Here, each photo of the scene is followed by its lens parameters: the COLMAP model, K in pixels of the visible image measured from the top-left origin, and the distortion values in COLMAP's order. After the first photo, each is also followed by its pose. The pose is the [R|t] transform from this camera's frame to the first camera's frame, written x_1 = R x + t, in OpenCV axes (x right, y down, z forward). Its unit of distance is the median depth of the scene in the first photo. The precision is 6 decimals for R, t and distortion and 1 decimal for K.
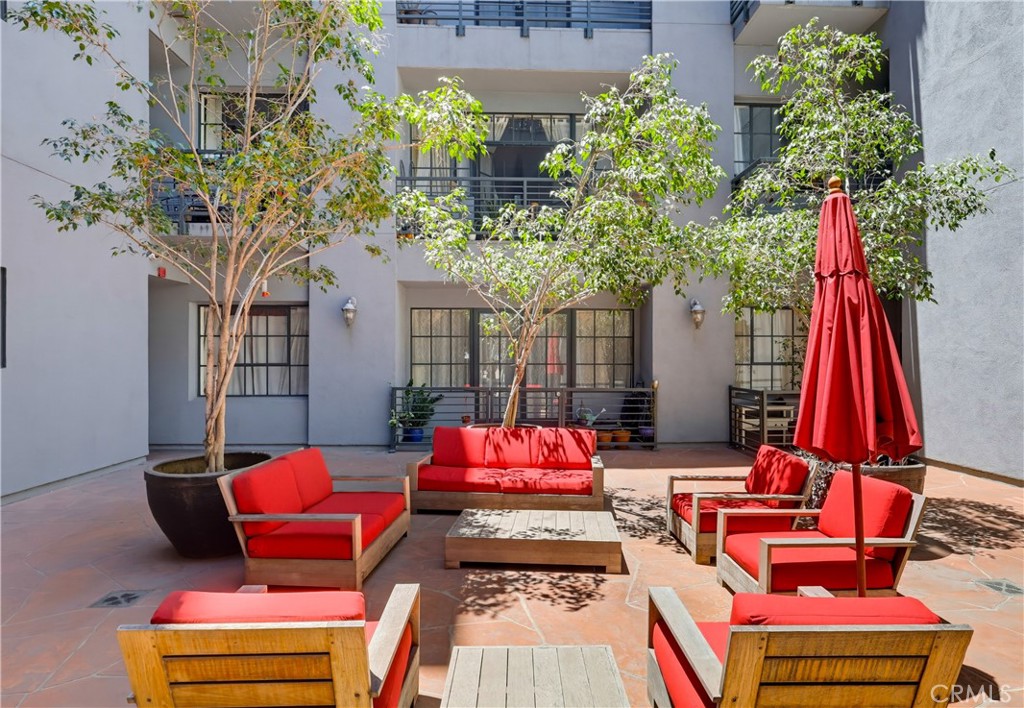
lens RADIAL K [[713.8, 0, 512.0], [0, 713.8, 354.0], [0, 0, 1]] dist [0.053146, 0.000571]
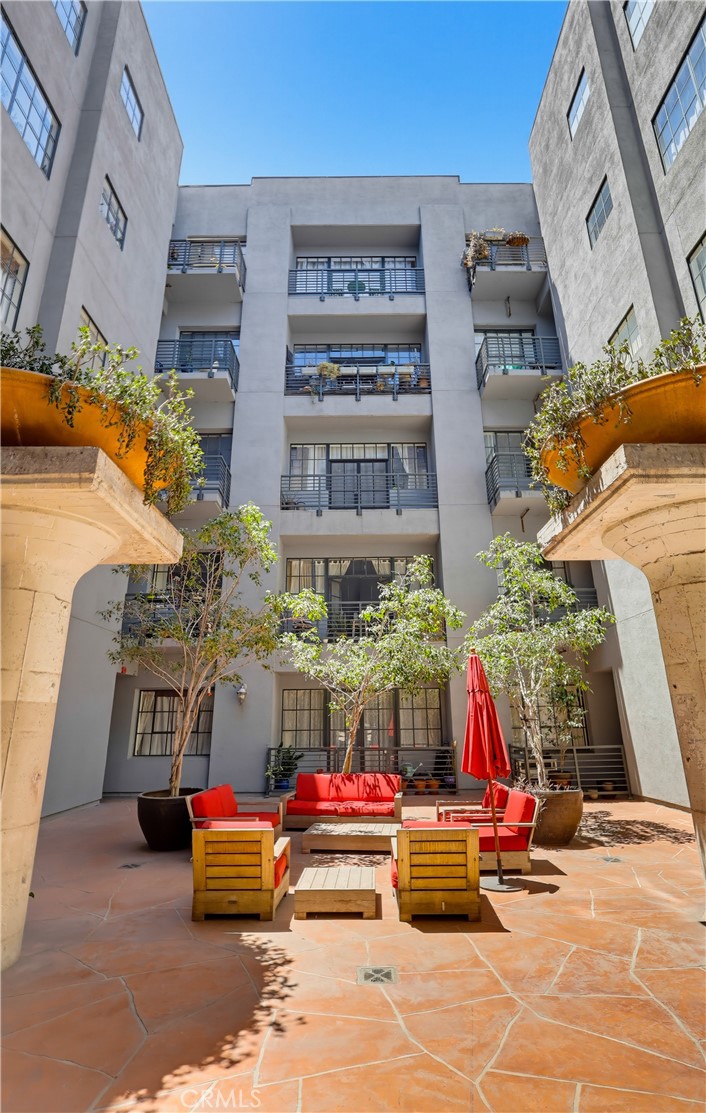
lens RADIAL K [[514.9, 0, 353.0], [0, 514.9, 556.5], [0, 0, 1]] dist [-0.001436, -0.000270]
pose [[0.999906, -0.013096, -0.004004, 0.013261], [0.011258, 0.952583, -0.304071, -0.004241], [0.007796, 0.303997, 0.952641, -0.121926]]
